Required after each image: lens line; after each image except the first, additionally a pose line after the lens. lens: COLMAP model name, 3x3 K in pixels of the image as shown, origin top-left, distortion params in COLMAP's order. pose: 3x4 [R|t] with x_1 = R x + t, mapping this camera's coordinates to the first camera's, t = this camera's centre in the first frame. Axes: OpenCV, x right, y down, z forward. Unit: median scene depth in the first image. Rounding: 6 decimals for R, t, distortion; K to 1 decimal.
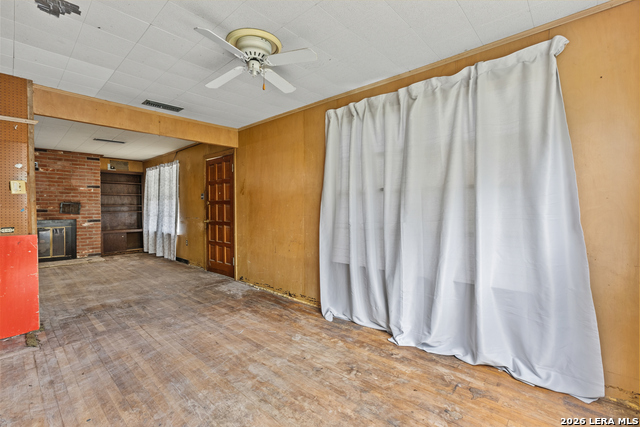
lens RADIAL K [[284.8, 0, 315.2], [0, 284.8, 209.9], [0, 0, 1]] dist [-0.000644, -0.000531]
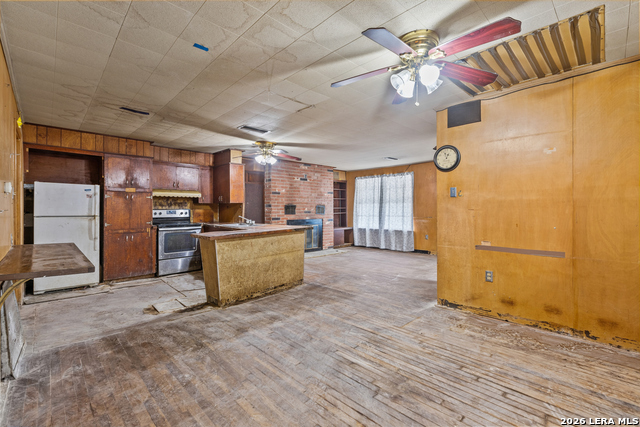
lens RADIAL K [[284.8, 0, 317.8], [0, 284.8, 209.4], [0, 0, 1]] dist [-0.000644, -0.000531]
pose [[0.998131, -0.003589, -0.060999, -0.783917], [0.002820, 0.999916, -0.012685, 0.007461], [0.061039, 0.012490, 0.998057, -0.263058]]
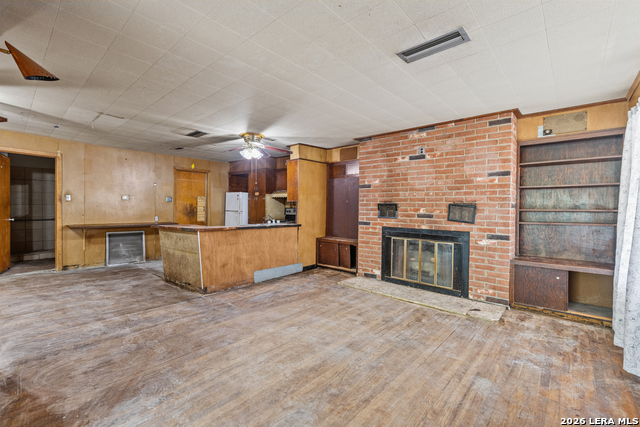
lens RADIAL K [[284.8, 0, 316.9], [0, 284.8, 210.3], [0, 0, 1]] dist [-0.000644, -0.000531]
pose [[0.008153, 0.008627, -0.999930, -0.252424], [-0.027614, 0.999583, 0.008399, -0.008357], [0.999585, 0.027543, 0.008387, 0.677743]]
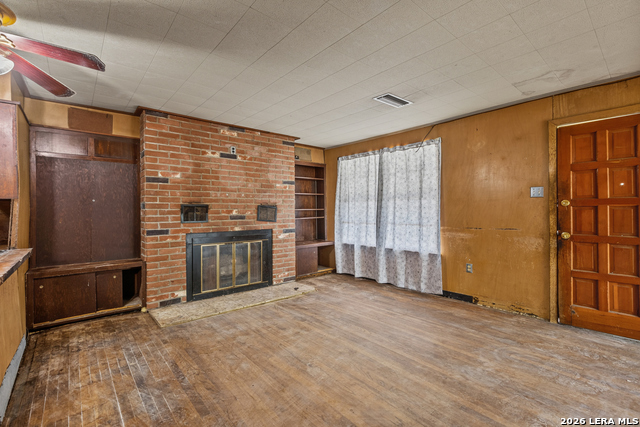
lens RADIAL K [[284.8, 0, 314.7], [0, 284.8, 210.7], [0, 0, 1]] dist [-0.000644, -0.000531]
pose [[0.992112, -0.006574, -0.125179, -0.647958], [0.005210, 0.999923, -0.011225, -0.003853], [0.125243, 0.010484, 0.992071, 0.315846]]
